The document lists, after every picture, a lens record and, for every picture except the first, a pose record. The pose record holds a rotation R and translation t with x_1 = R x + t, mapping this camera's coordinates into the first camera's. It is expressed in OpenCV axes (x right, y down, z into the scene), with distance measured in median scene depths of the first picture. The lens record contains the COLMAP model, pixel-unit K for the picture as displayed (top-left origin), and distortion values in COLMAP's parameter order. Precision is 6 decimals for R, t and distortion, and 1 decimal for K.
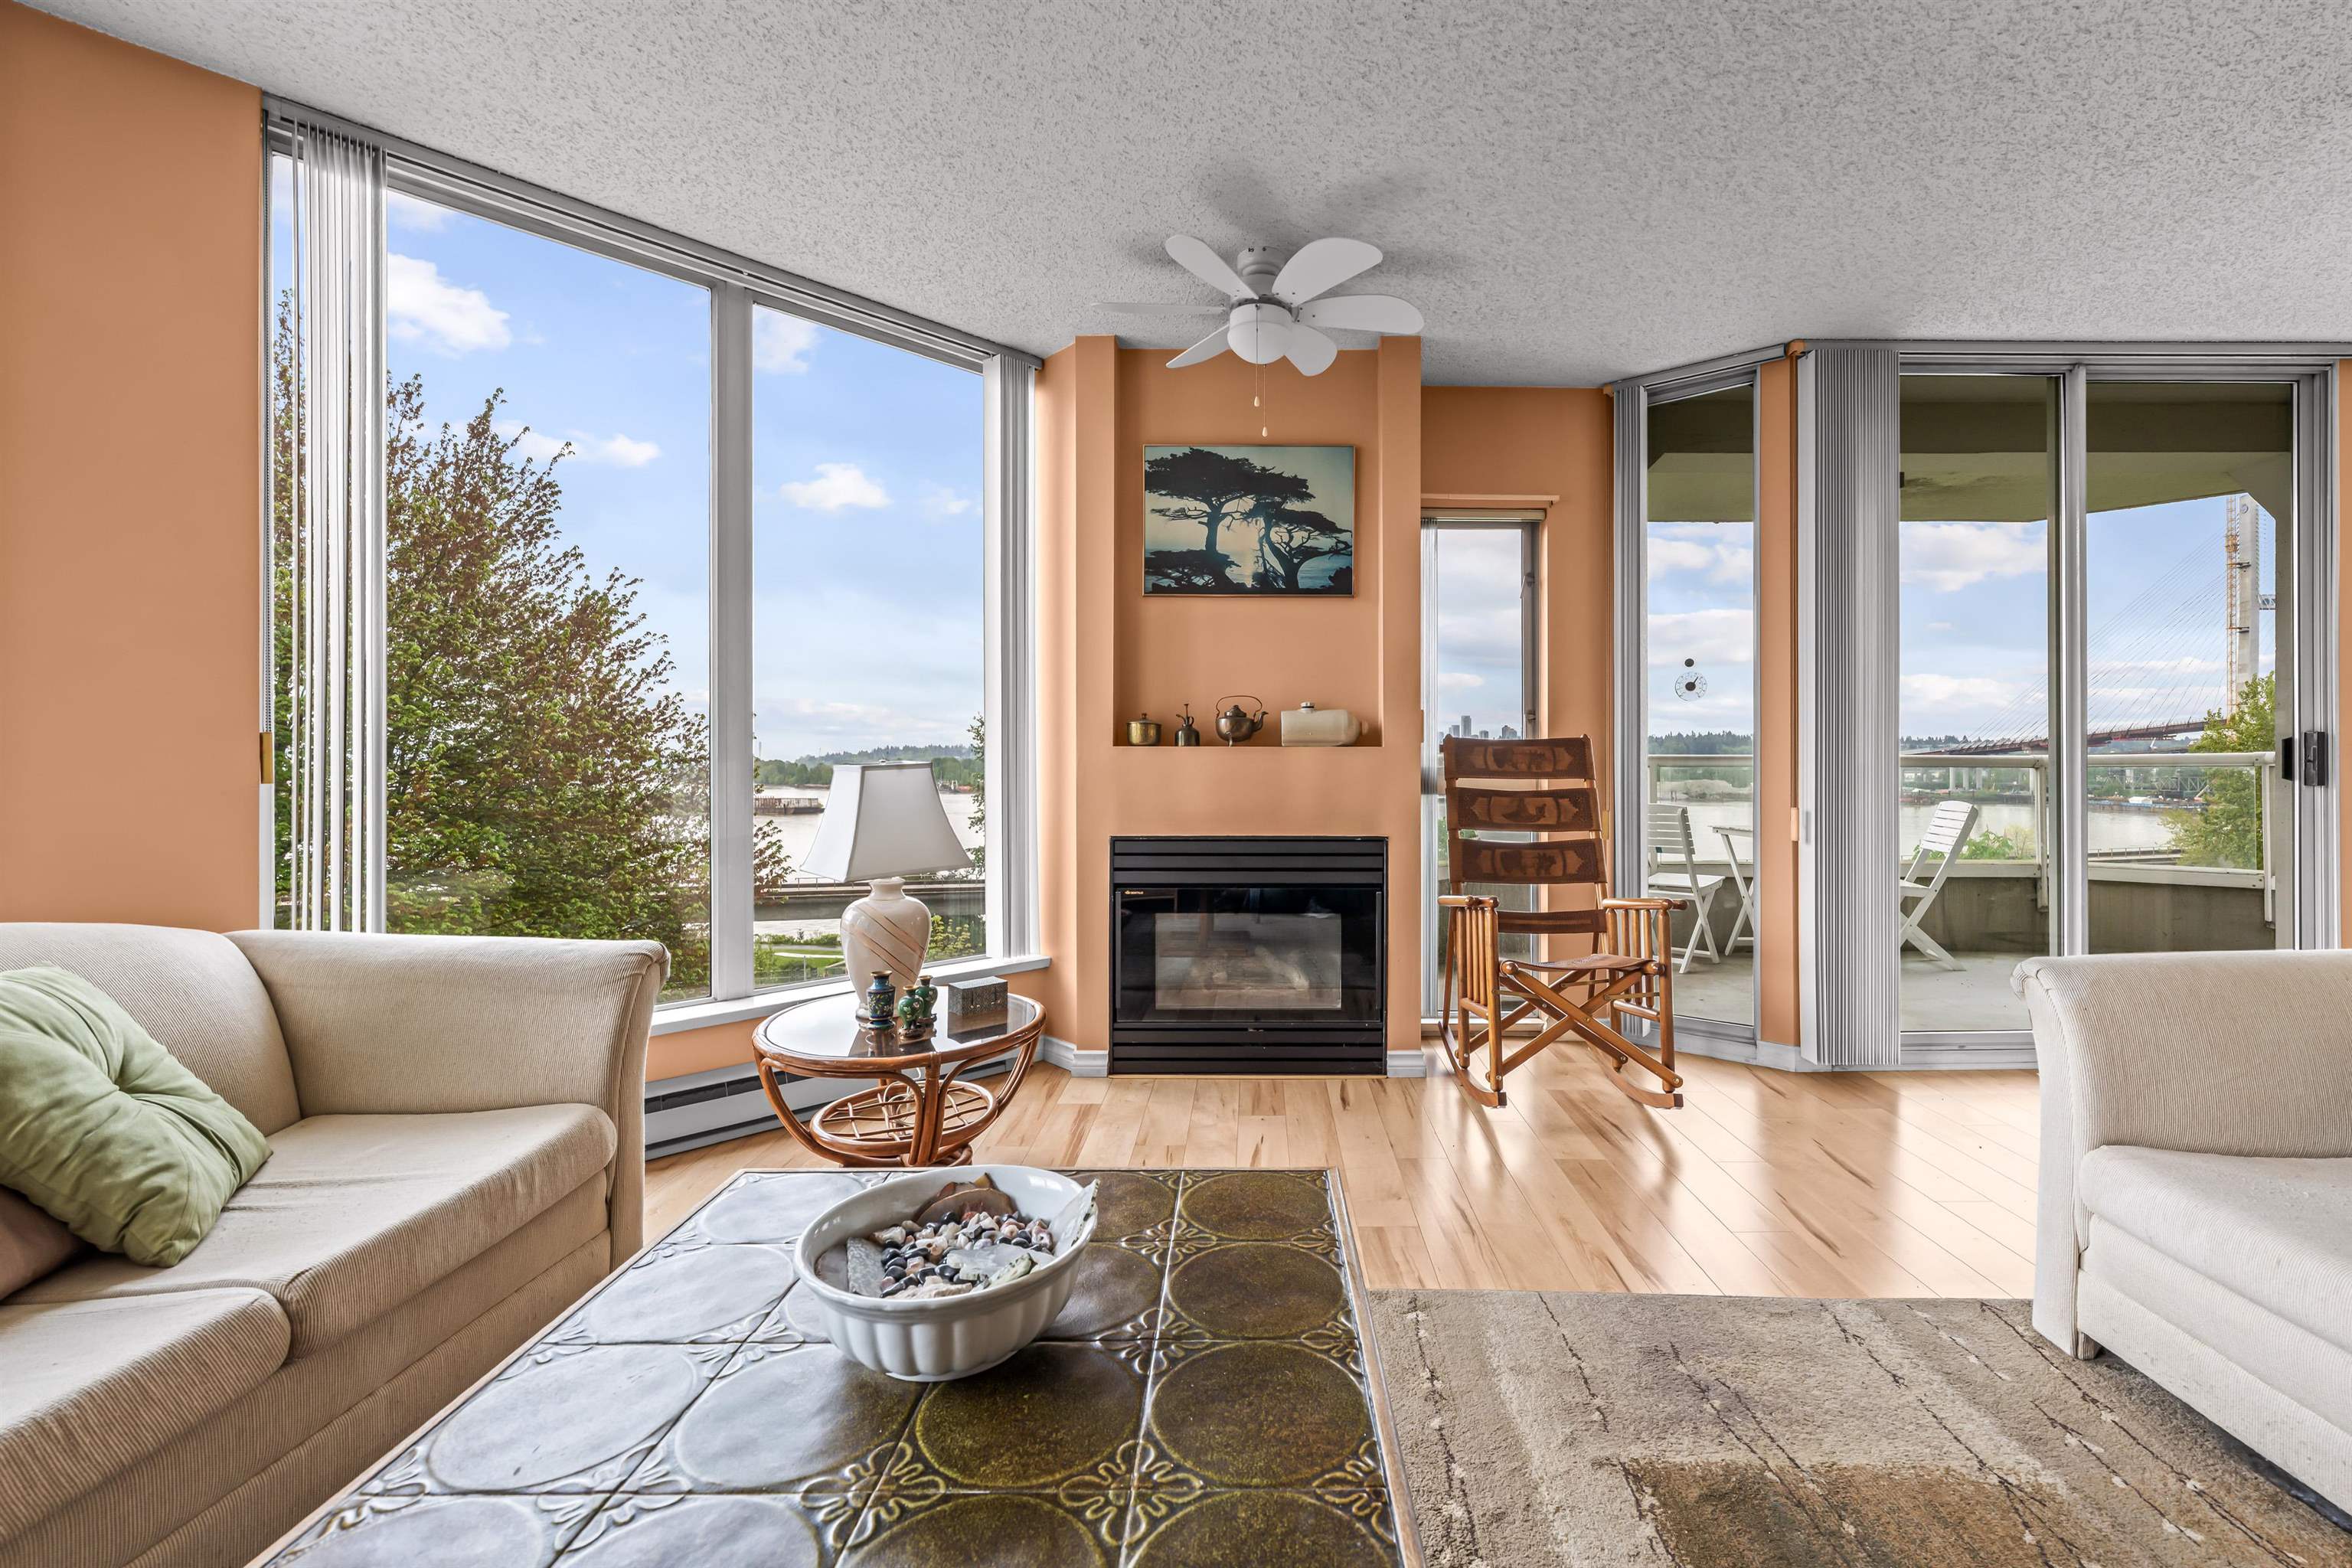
lens RADIAL K [[965.5, 0, 1200.4], [0, 965.5, 766.1], [0, 0, 1]] dist [0.000578, -0.000054]
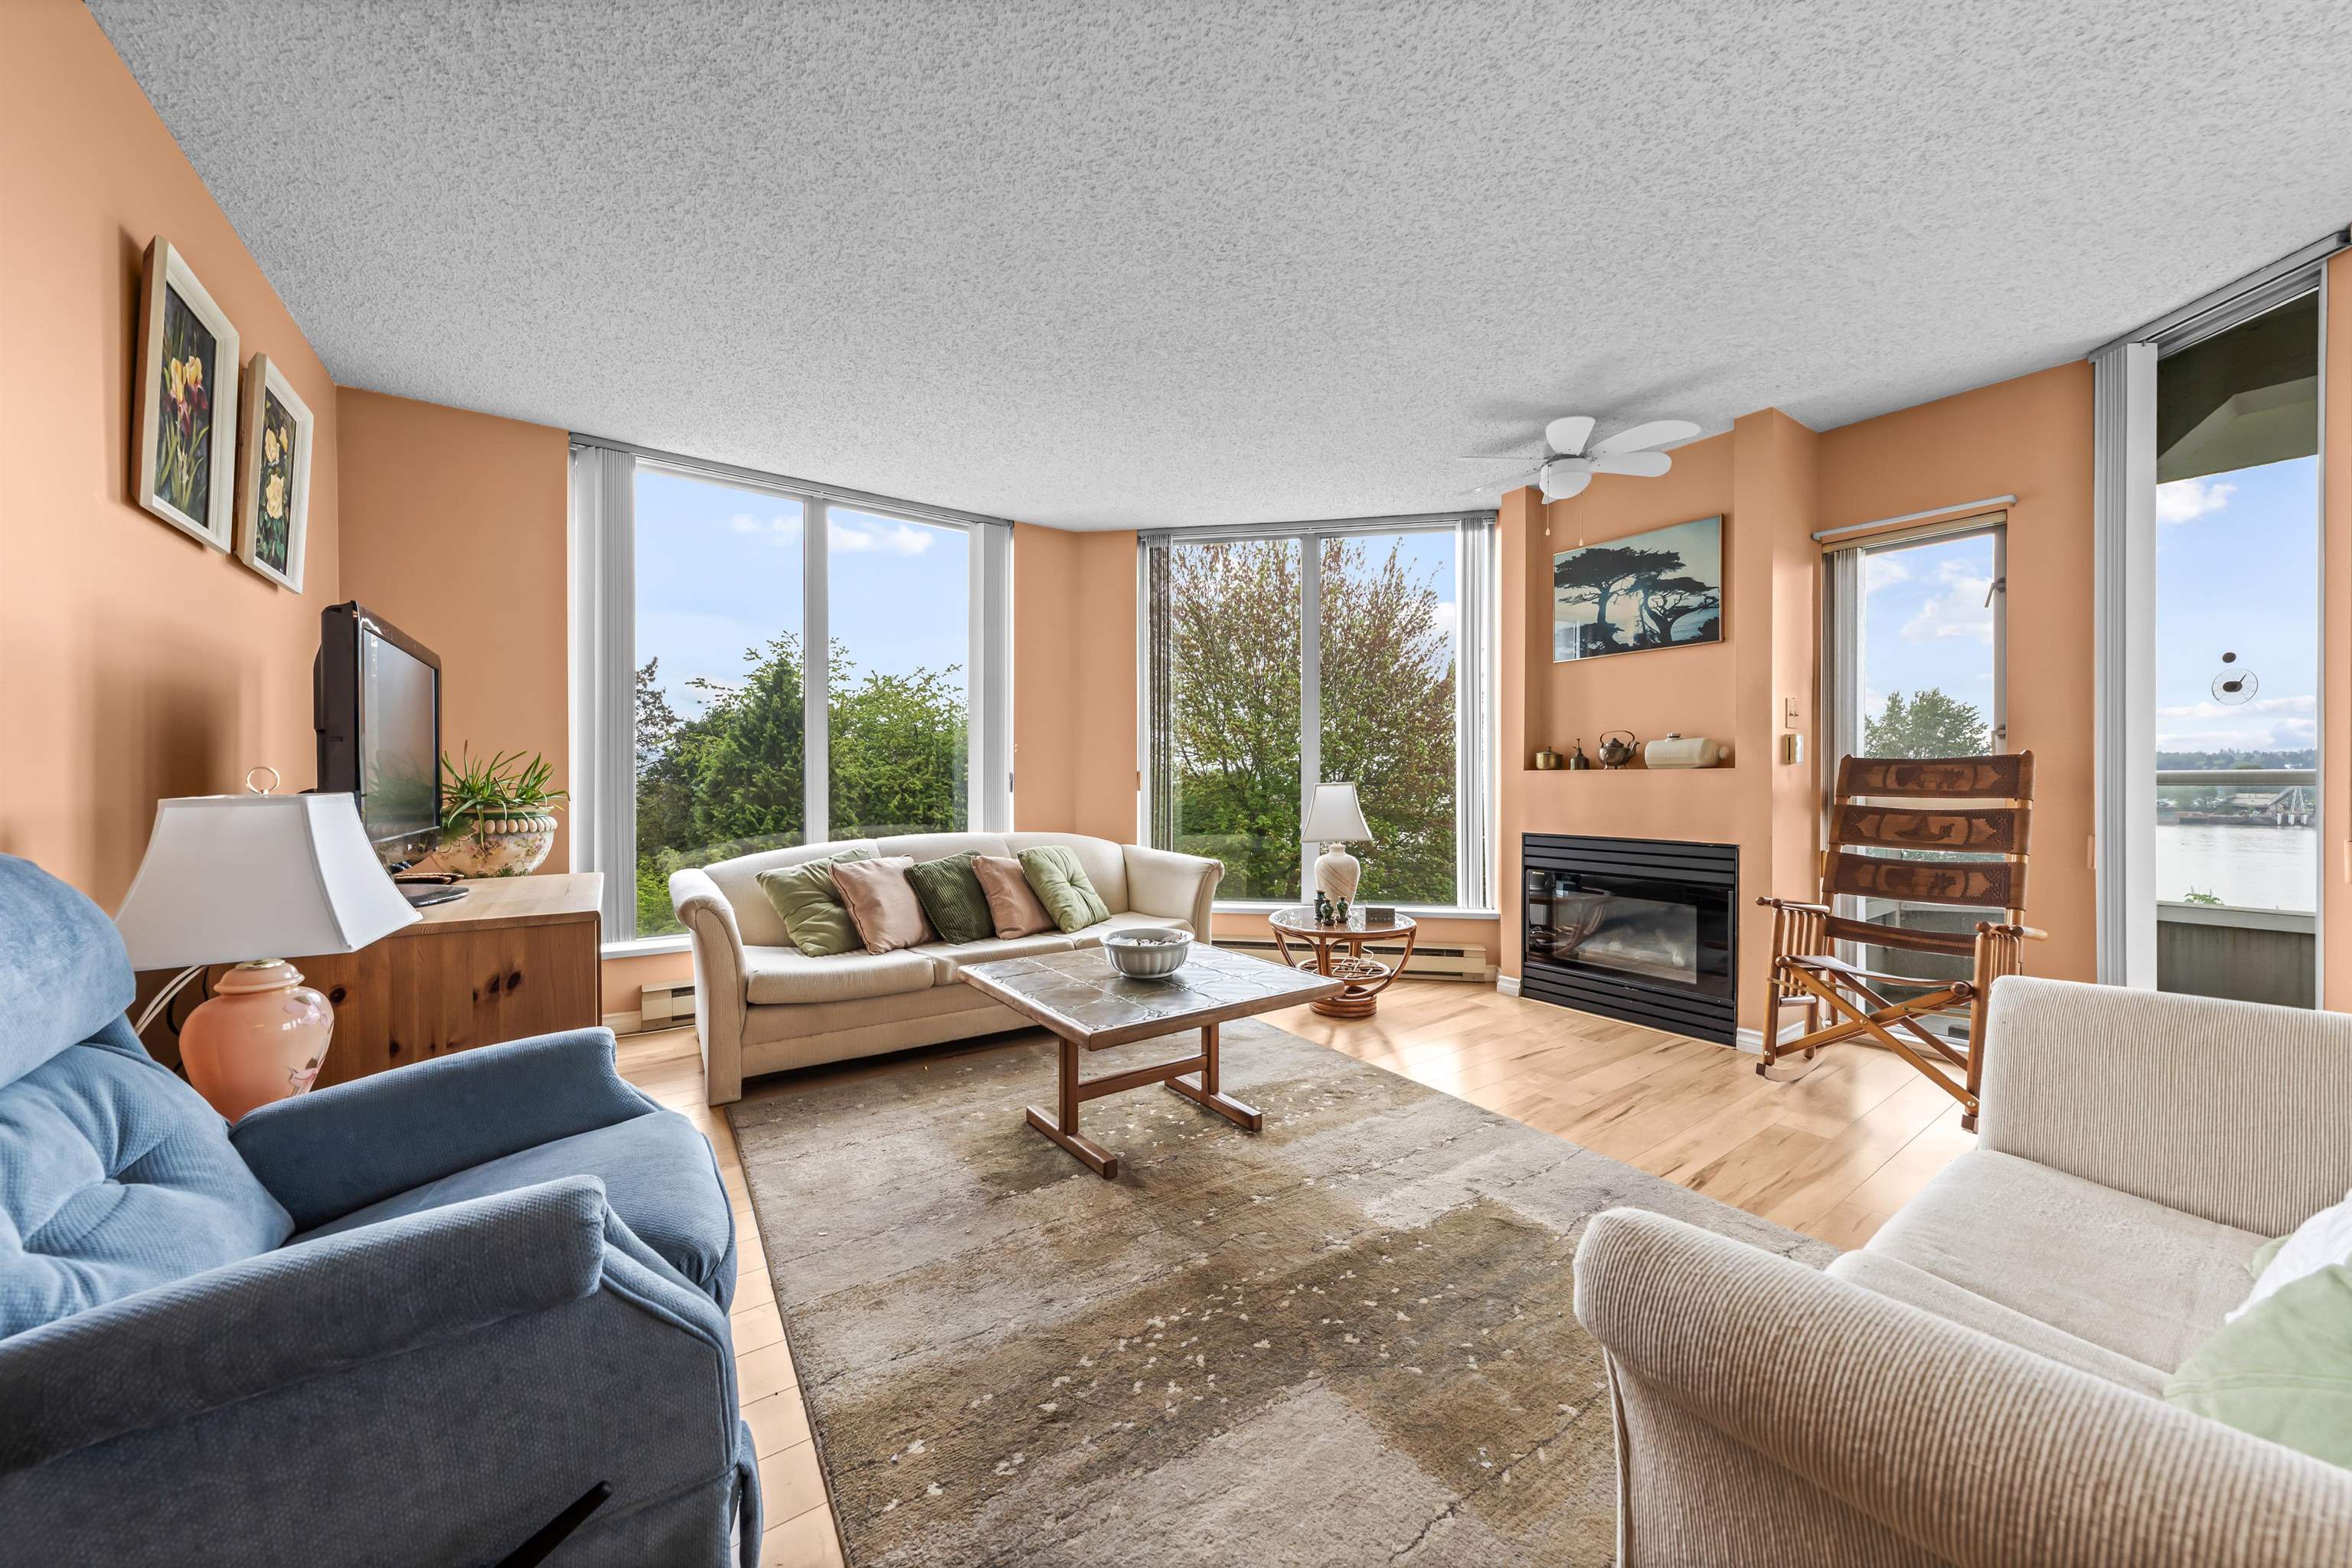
lens RADIAL K [[811.2, 0, 1180.1], [0, 811.2, 786.4], [0, 0, 1]] dist [-0.001911, -0.000097]
pose [[0.570570, 0.003476, -0.821241, 0.598190], [0.000417, 0.999990, 0.004522, -0.002629], [0.821249, -0.002923, 0.570563, -0.114344]]
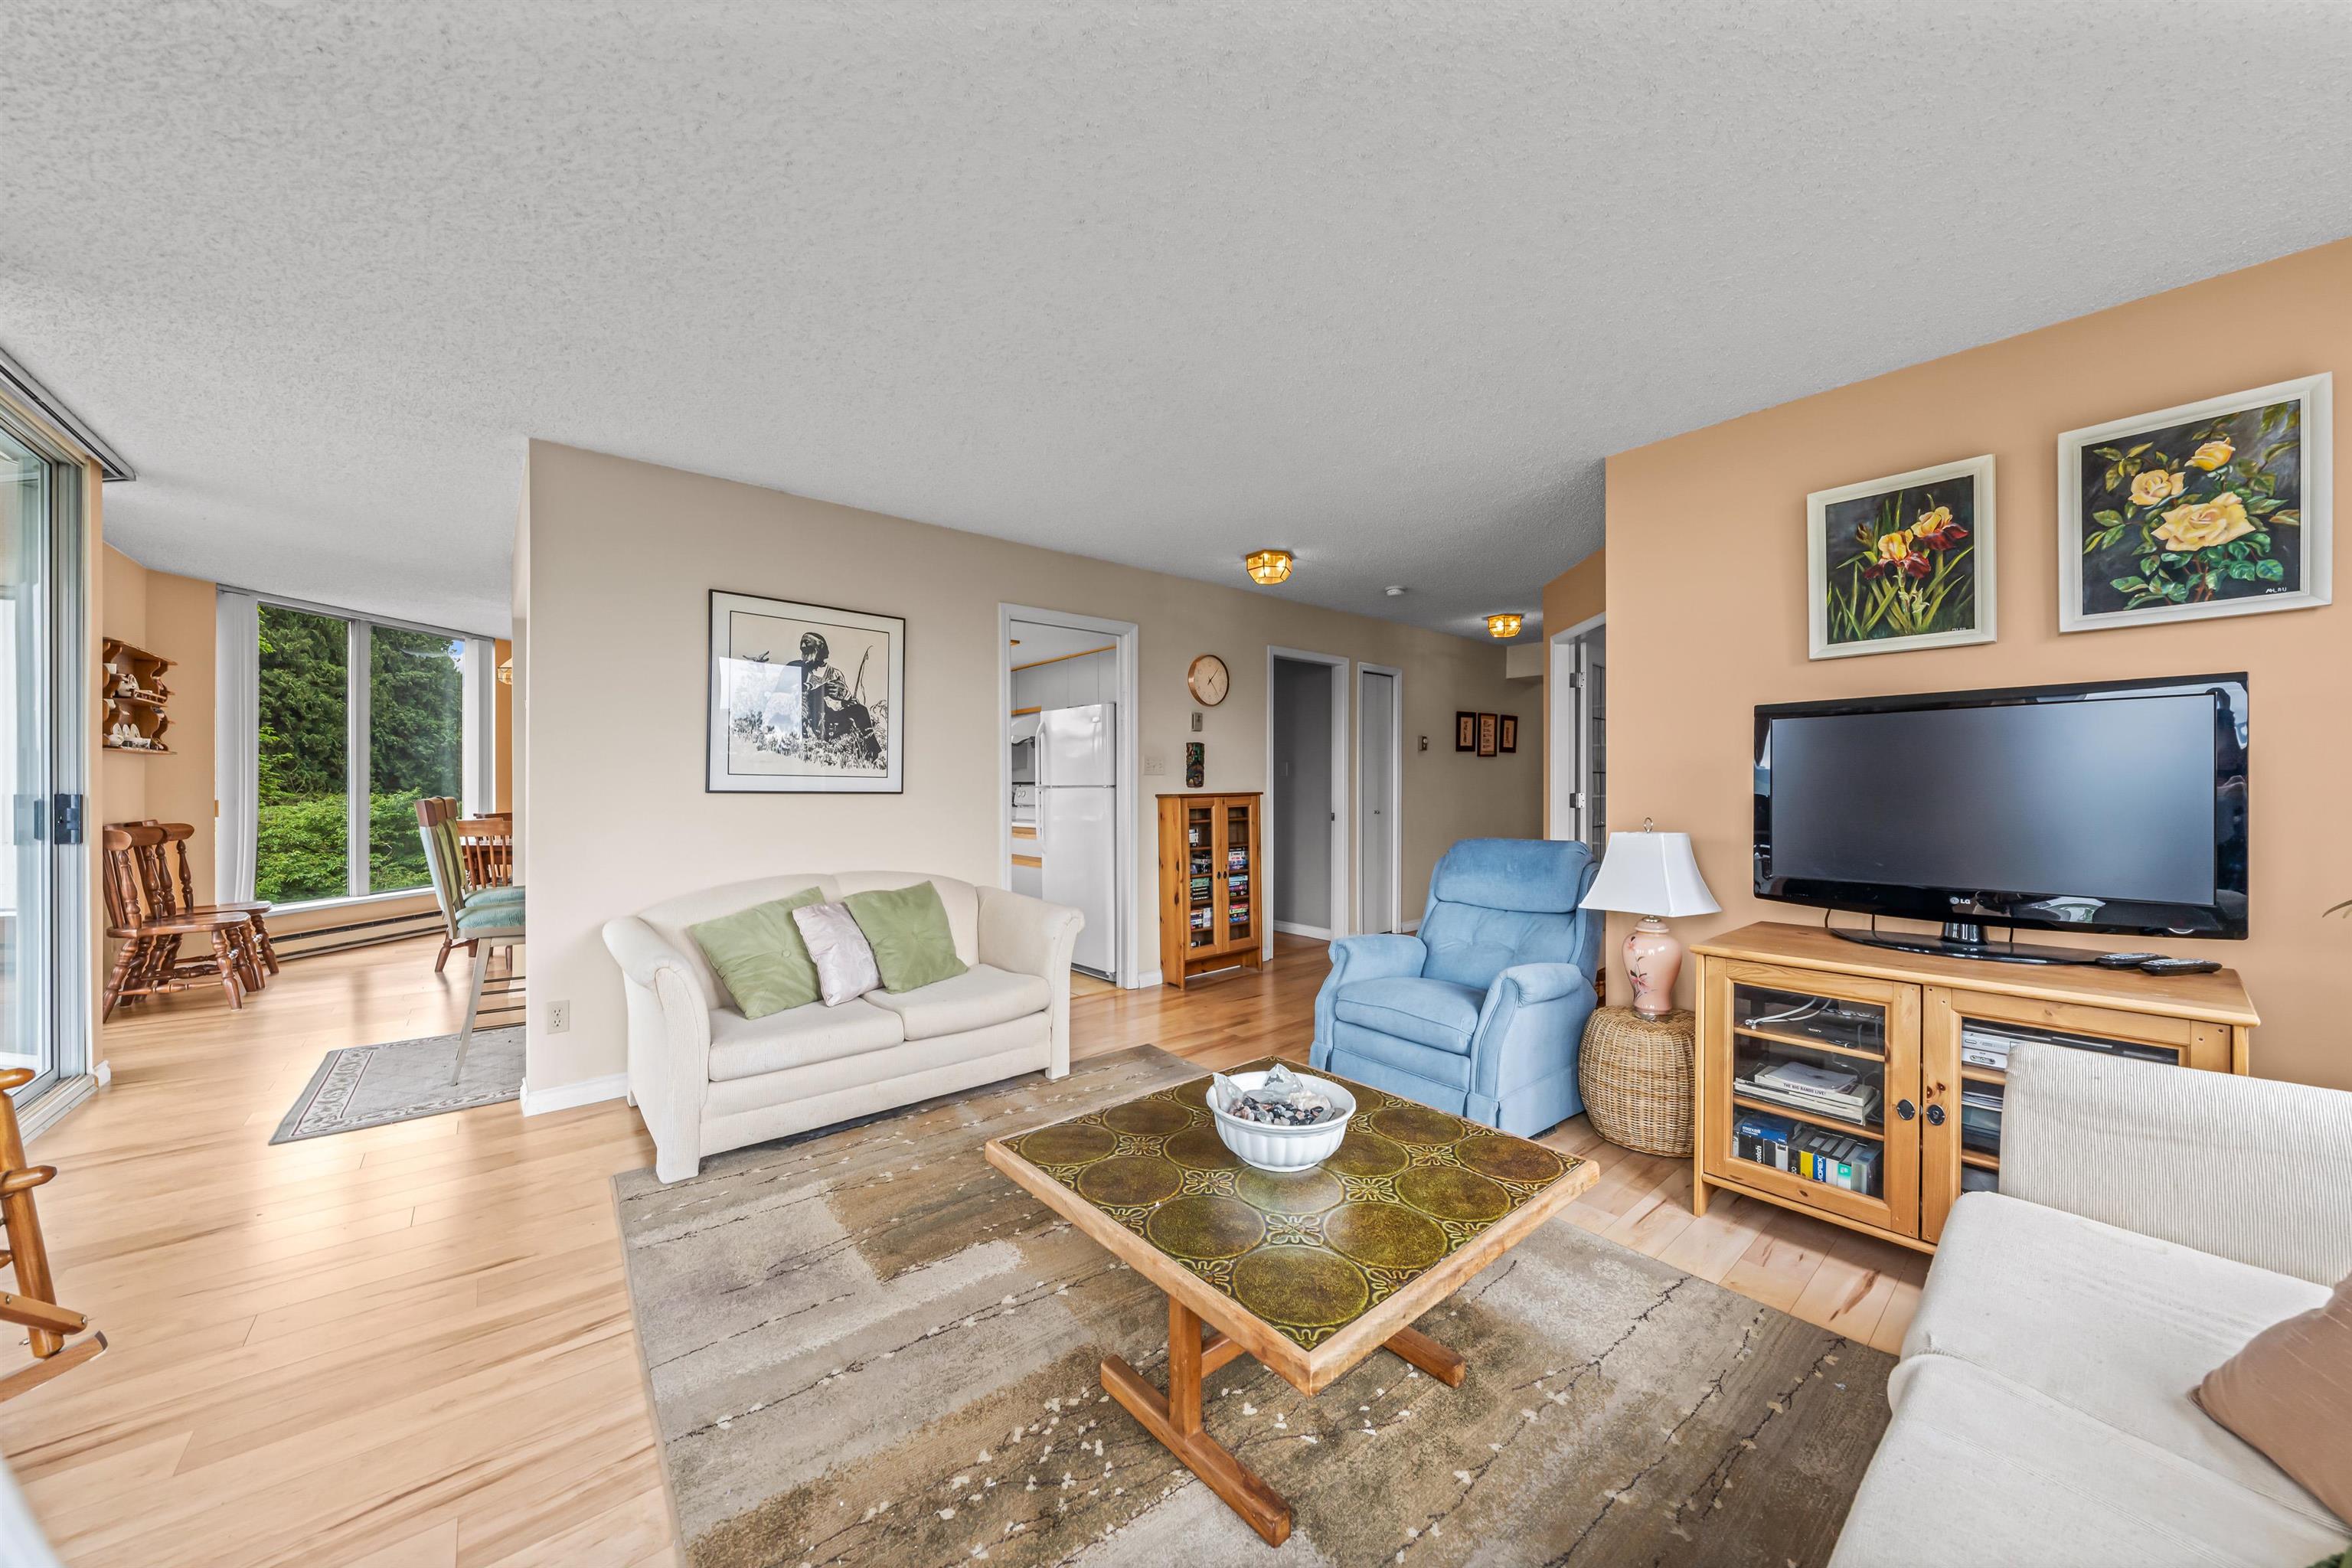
lens RADIAL K [[811.2, 0, 1169.5], [0, 811.2, 782.9], [0, 0, 1]] dist [-0.001911, -0.000097]
pose [[-0.633283, 0.004608, 0.773907, -0.413250], [0.001276, 0.999987, -0.004910, -0.046210], [-0.773919, -0.002122, -0.633281, 0.679424]]
